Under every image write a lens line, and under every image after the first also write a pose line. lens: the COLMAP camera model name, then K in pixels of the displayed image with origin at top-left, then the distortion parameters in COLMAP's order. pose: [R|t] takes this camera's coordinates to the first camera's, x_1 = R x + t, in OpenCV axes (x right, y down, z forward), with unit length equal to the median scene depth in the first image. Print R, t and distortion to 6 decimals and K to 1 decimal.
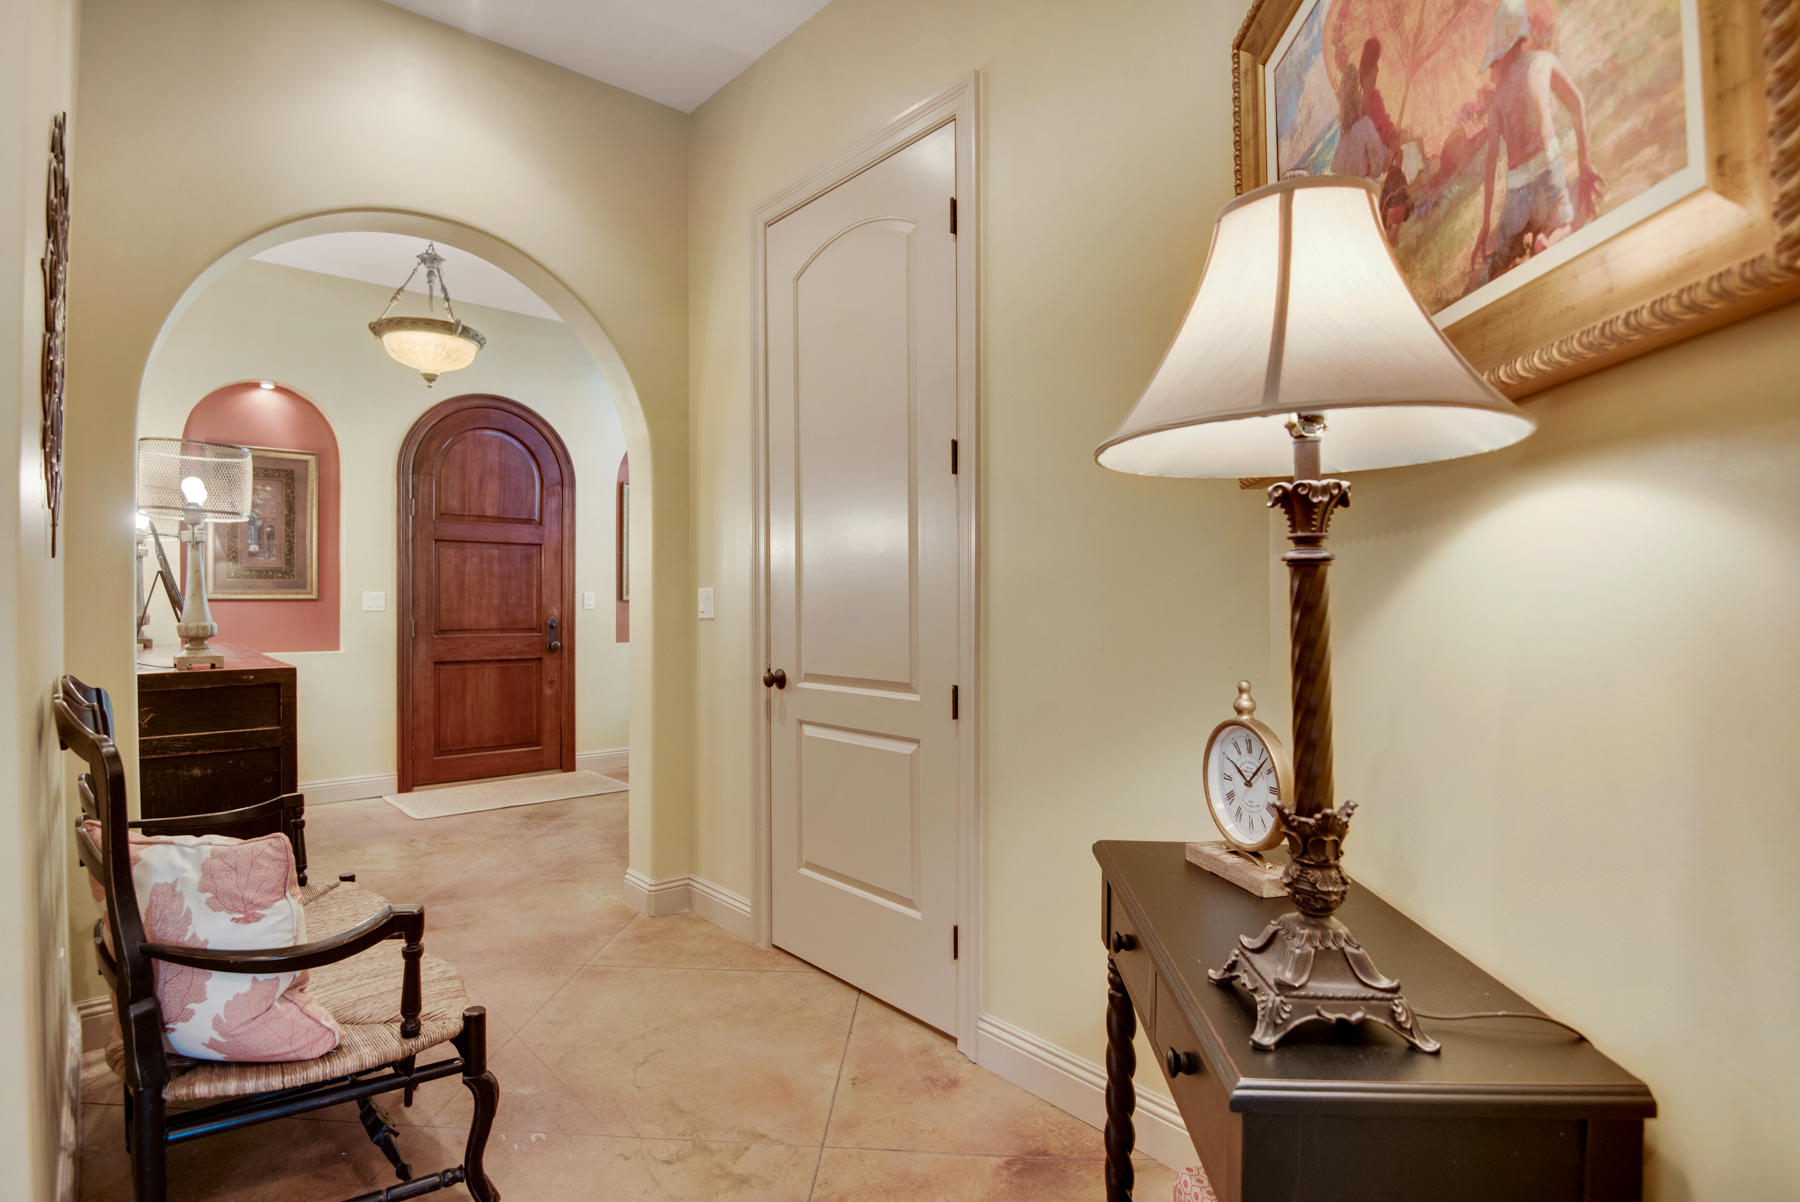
lens RADIAL K [[981.9, 0, 890.2], [0, 981.9, 600.2], [0, 0, 1]] dist [0.003249, 0.000325]
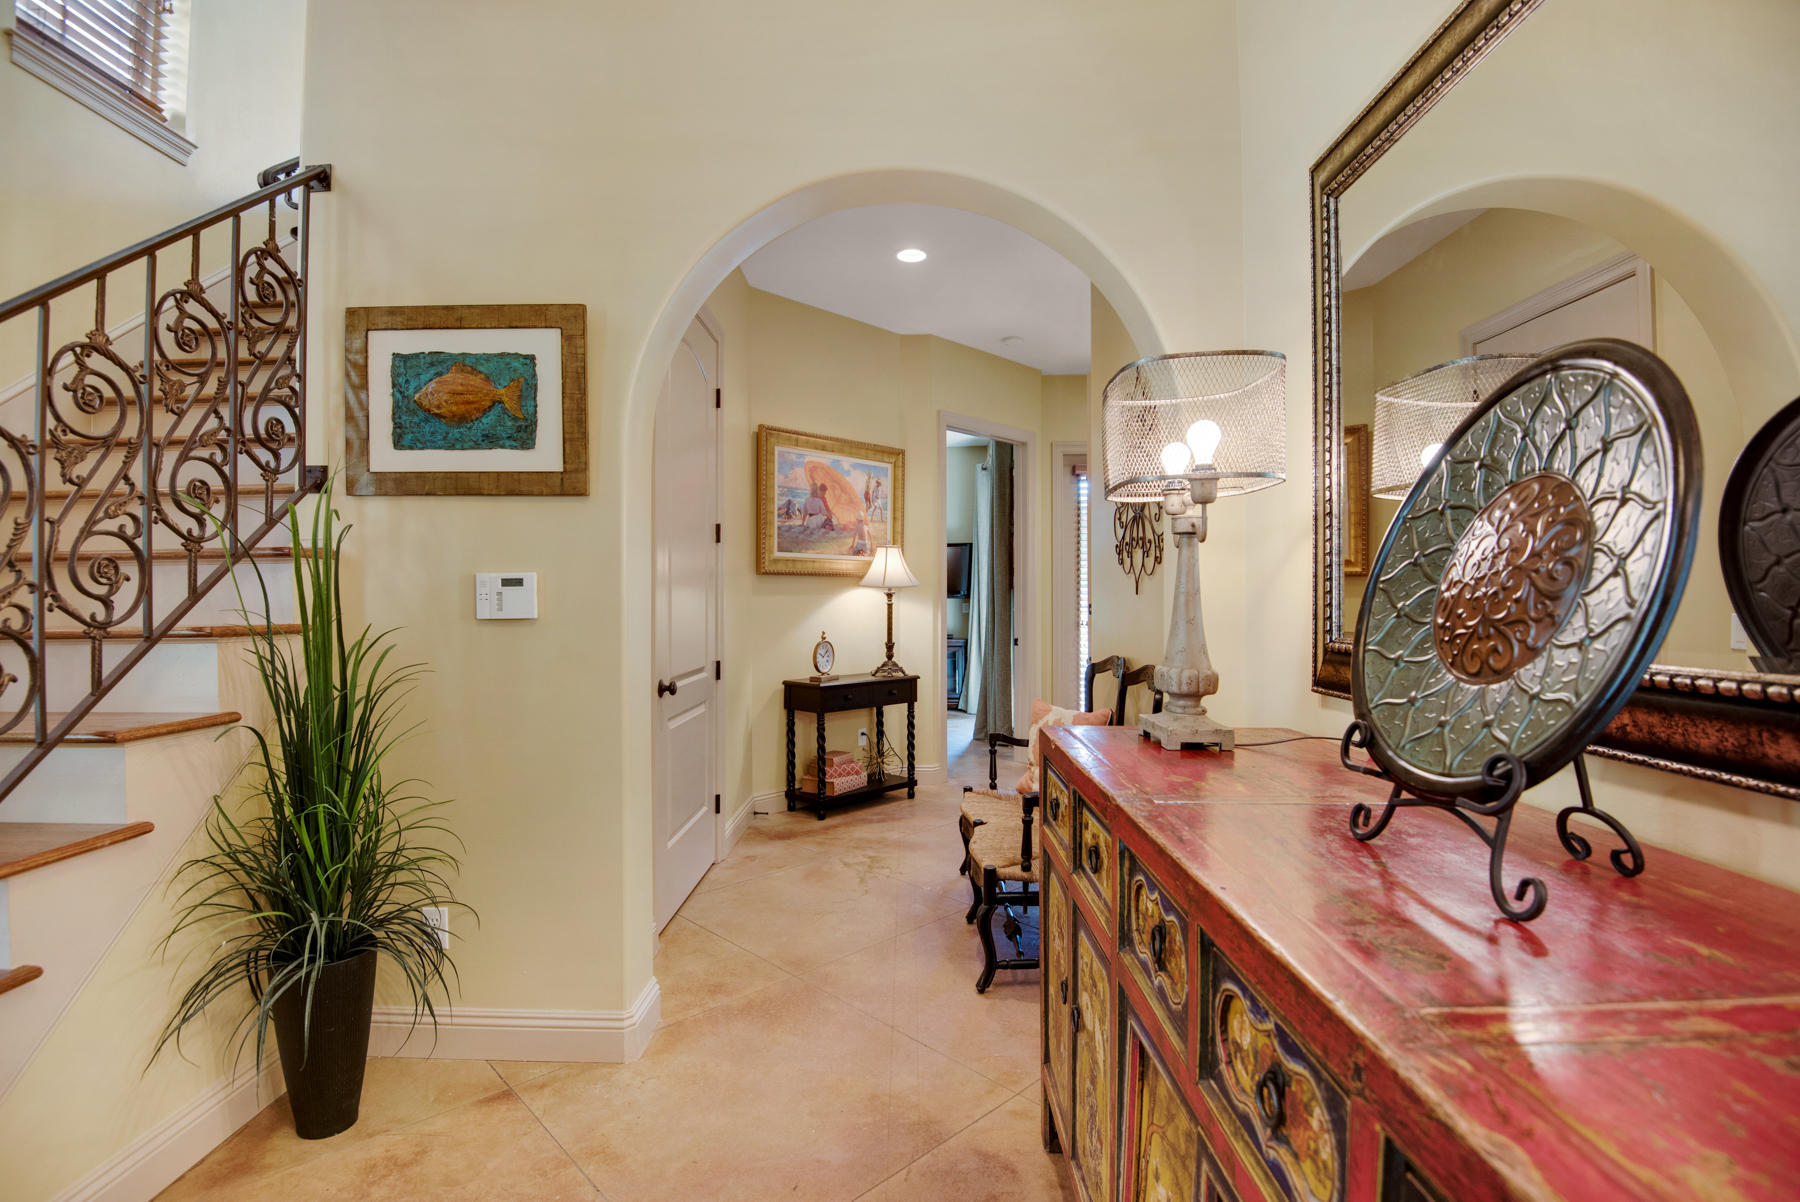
lens RADIAL K [[837.8, 0, 896.7], [0, 837.8, 597.1], [0, 0, 1]] dist [-0.004013, -0.000030]
pose [[-0.768958, 0.002215, 0.639295, -0.753307], [0.004563, 0.999988, 0.002024, -0.022908], [-0.639283, 0.004474, -0.768959, 1.267471]]
